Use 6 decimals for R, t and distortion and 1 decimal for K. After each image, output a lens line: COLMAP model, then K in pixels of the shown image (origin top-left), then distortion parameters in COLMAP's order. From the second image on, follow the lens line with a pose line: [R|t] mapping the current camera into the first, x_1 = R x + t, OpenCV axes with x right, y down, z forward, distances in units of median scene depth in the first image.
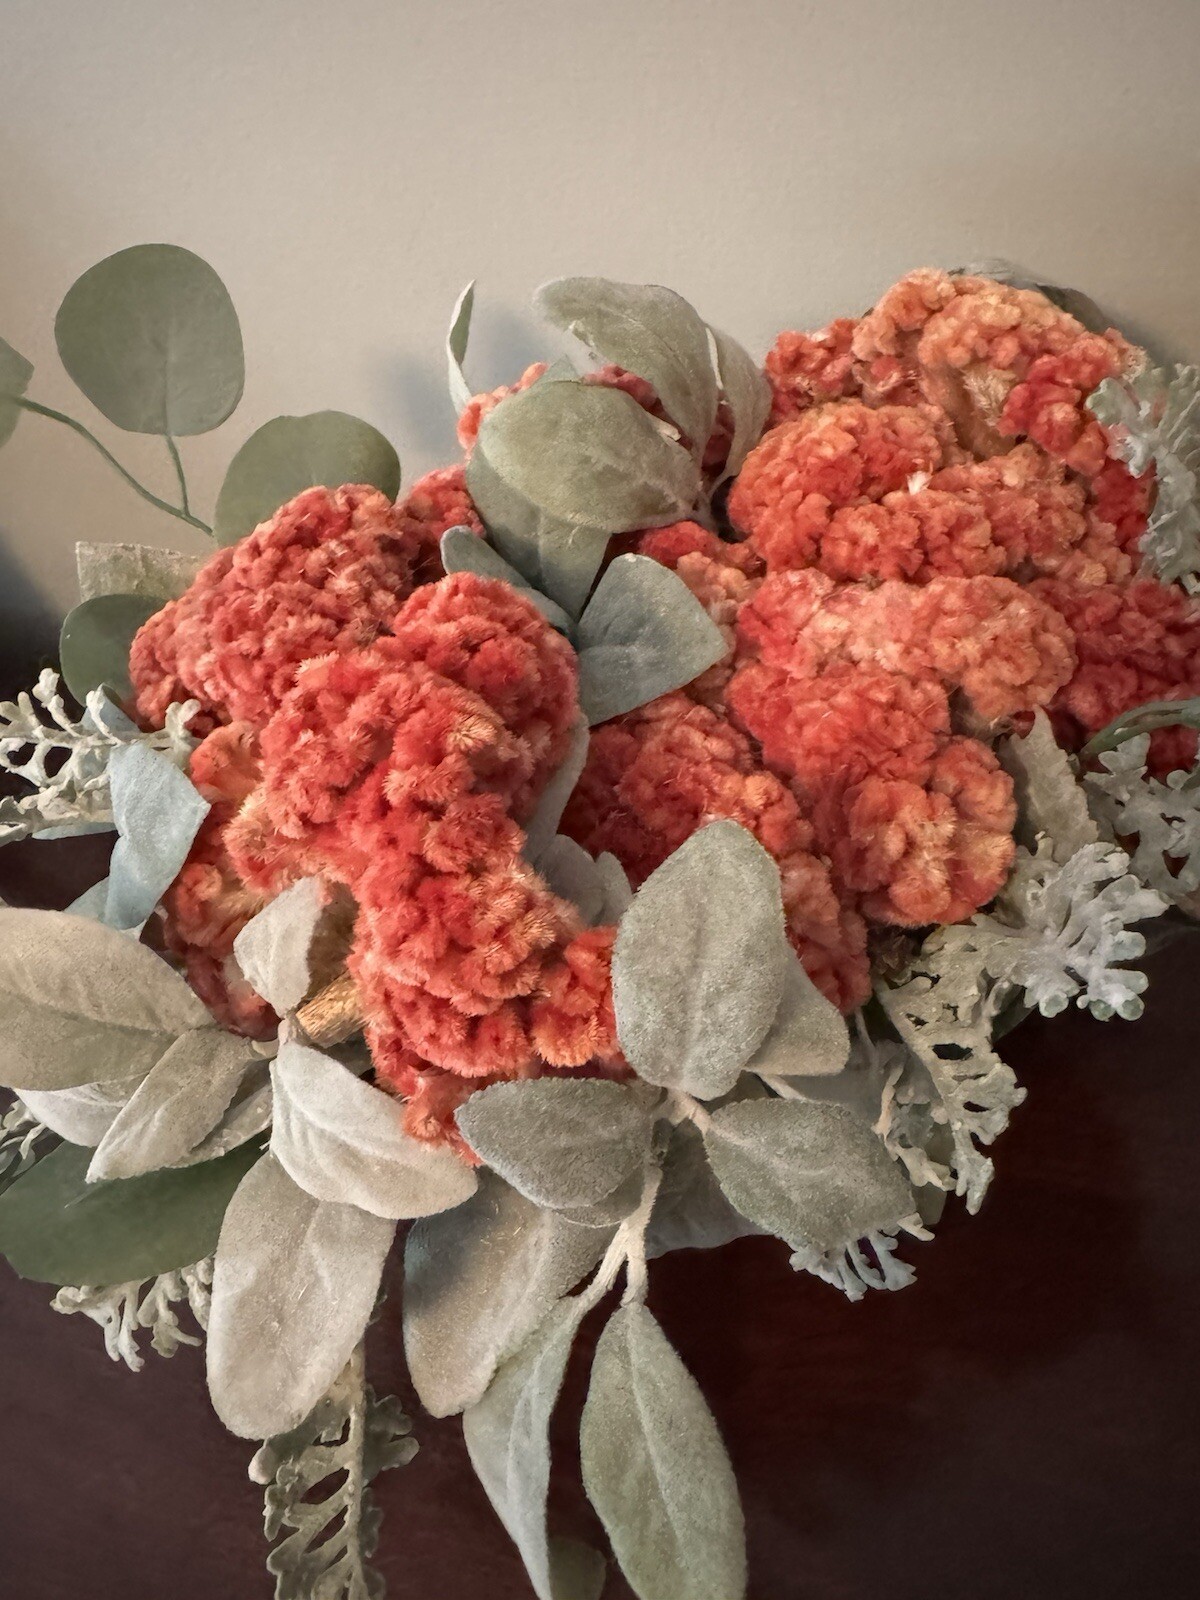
lens RADIAL K [[1125.5, 0, 605.1], [0, 1125.5, 705.7], [0, 0, 1]] dist [0.002942, 0.000619]
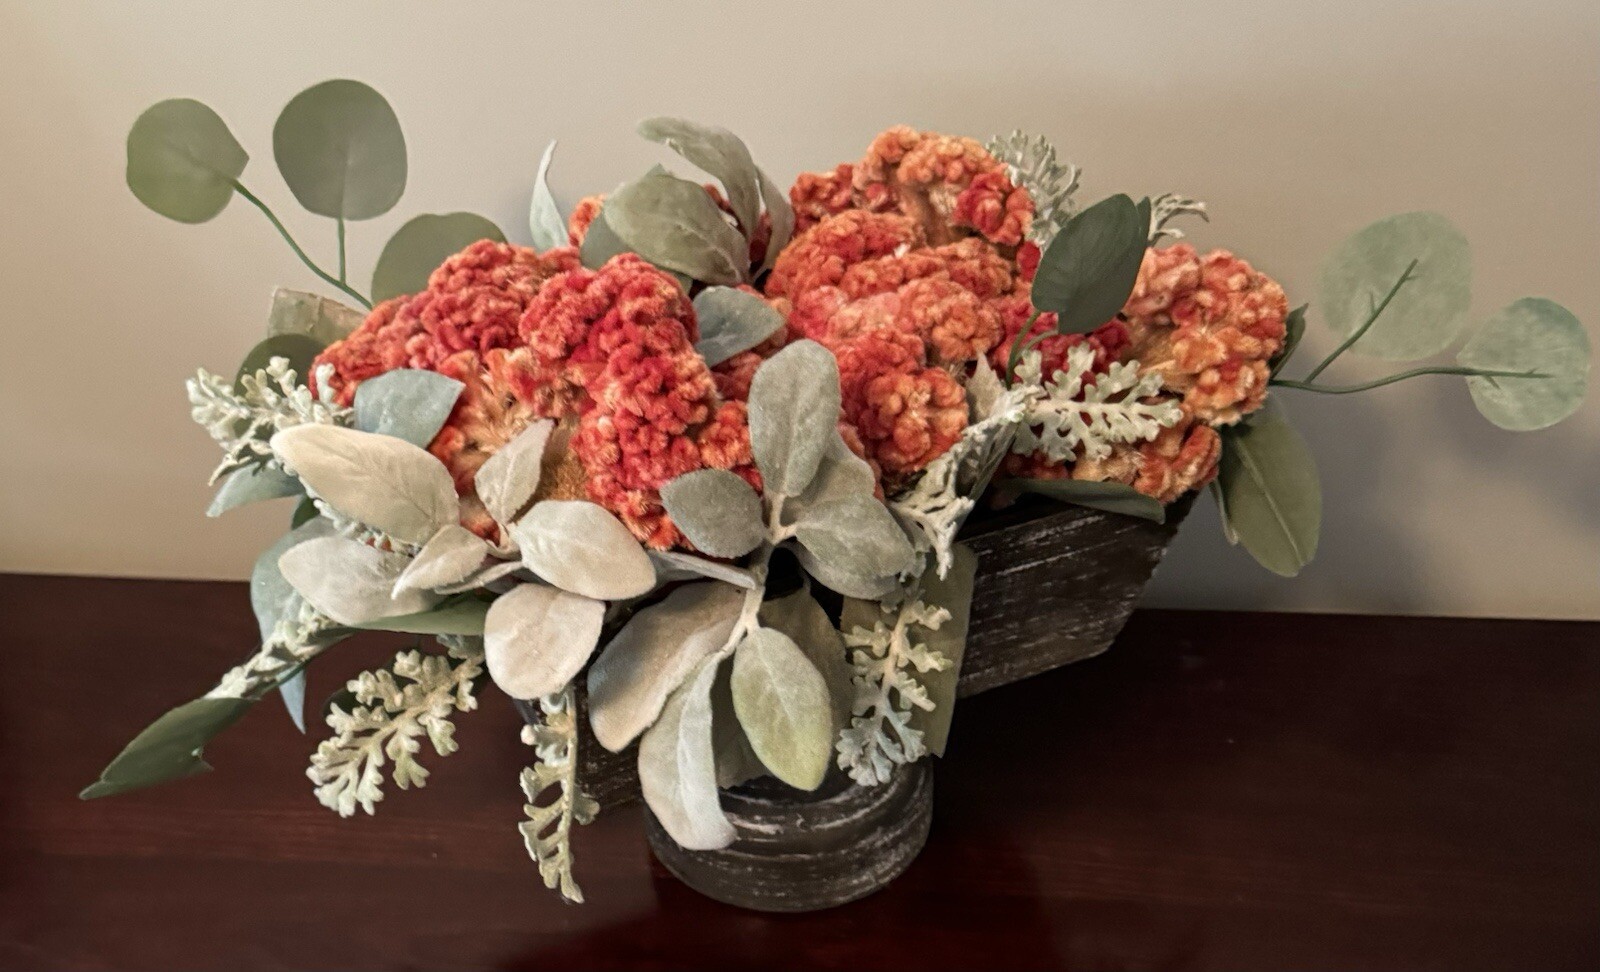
lens RADIAL K [[1819.4, 0, 718.5], [0, 1819.4, 584.8], [0, 0, 1]] dist [0.173829, 0.013438]
pose [[0.987643, 0.017317, 0.155762, -0.340975], [0.022884, 0.967290, -0.252640, 0.864931], [-0.155042, 0.253083, 0.954940, -1.200675]]
